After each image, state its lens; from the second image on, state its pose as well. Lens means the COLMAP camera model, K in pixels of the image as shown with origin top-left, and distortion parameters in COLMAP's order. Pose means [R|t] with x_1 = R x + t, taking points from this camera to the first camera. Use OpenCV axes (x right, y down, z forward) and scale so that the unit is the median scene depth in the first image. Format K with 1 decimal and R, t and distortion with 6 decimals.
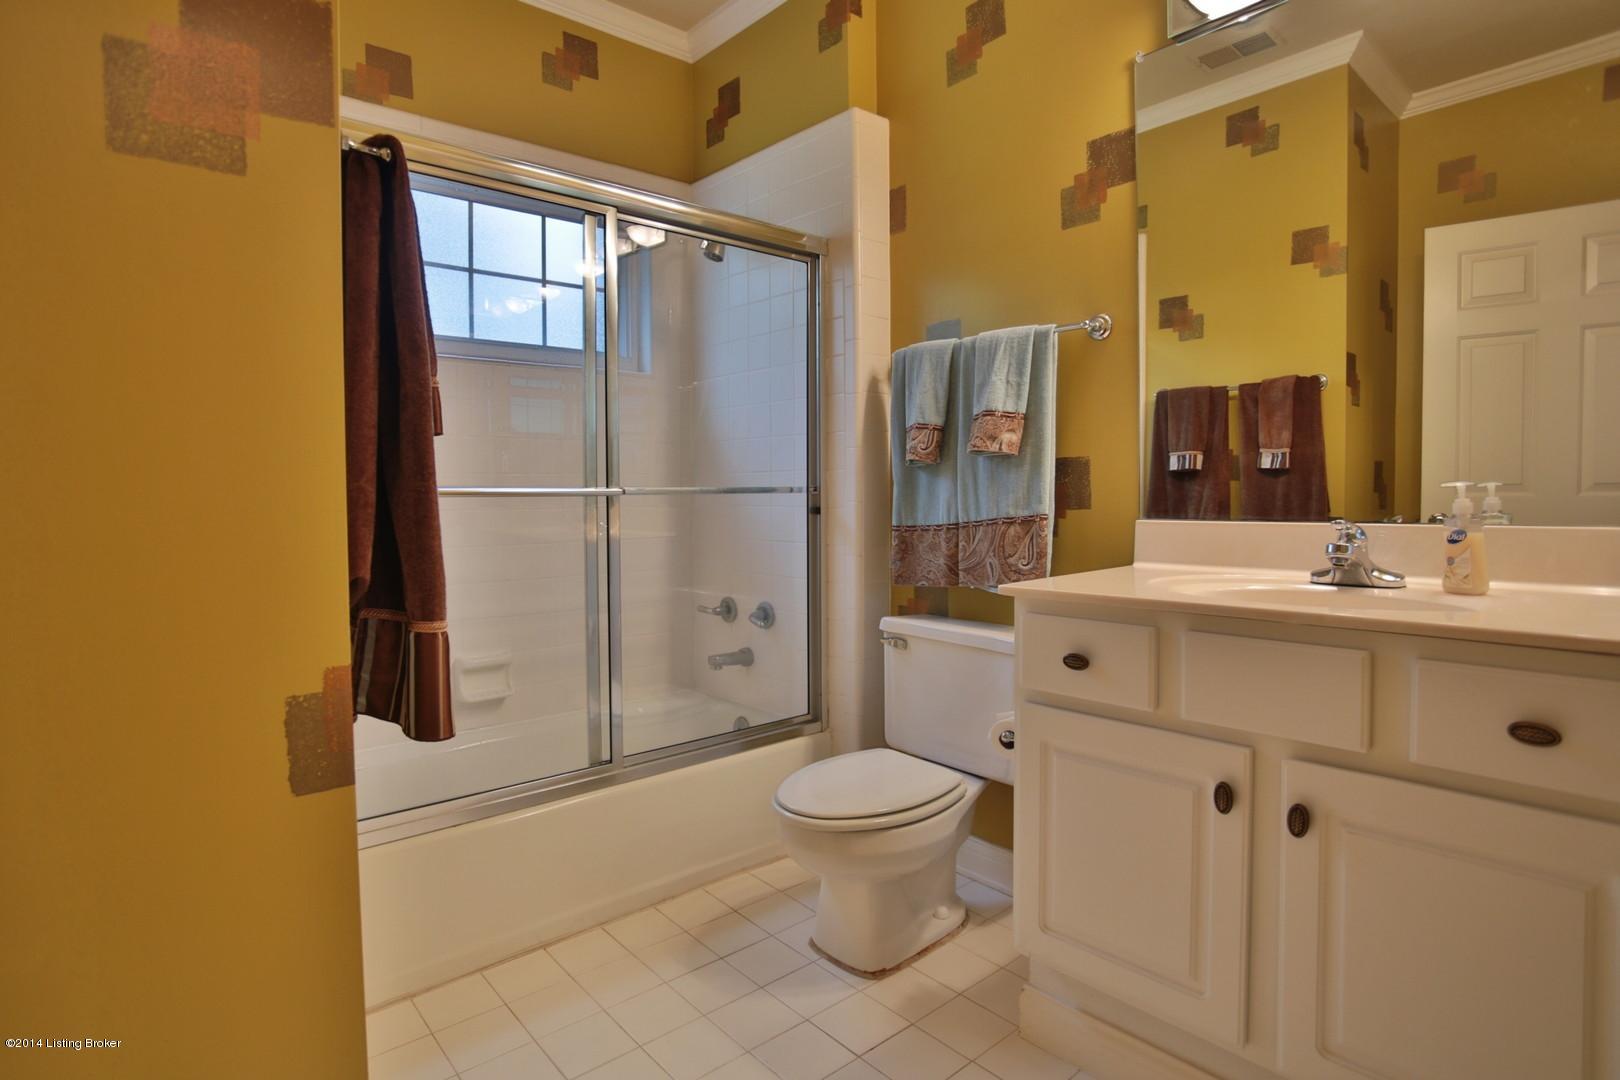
lens RADIAL K [[846.7, 0, 810.0], [0, 846.7, 540.0], [0, 0, 1]] dist [-0.067020, 0.040936]
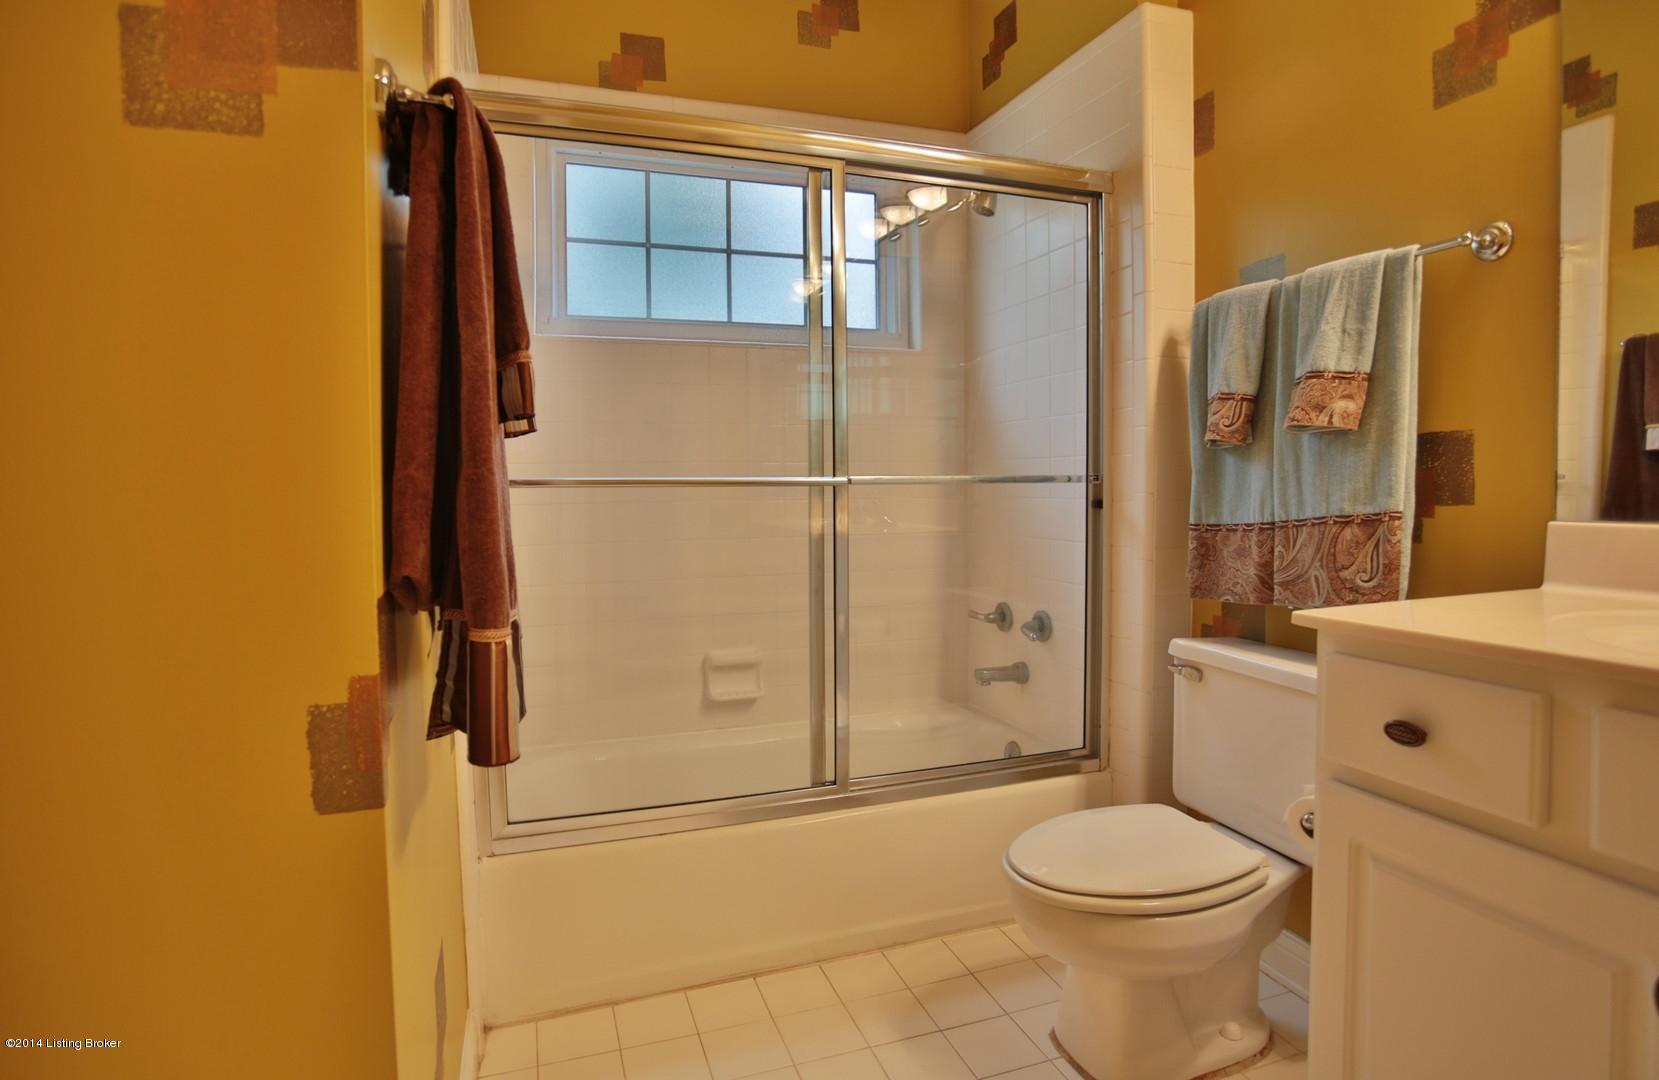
lens RADIAL K [[876.6, 0, 831.1], [0, 876.6, 533.5], [0, 0, 1]] dist [-0.068671, 0.037132]
pose [[0.927242, 0.019276, -0.373967, 0.101770], [-0.018806, 0.999811, 0.004906, -0.006232], [0.373991, 0.002484, 0.927429, 0.138400]]
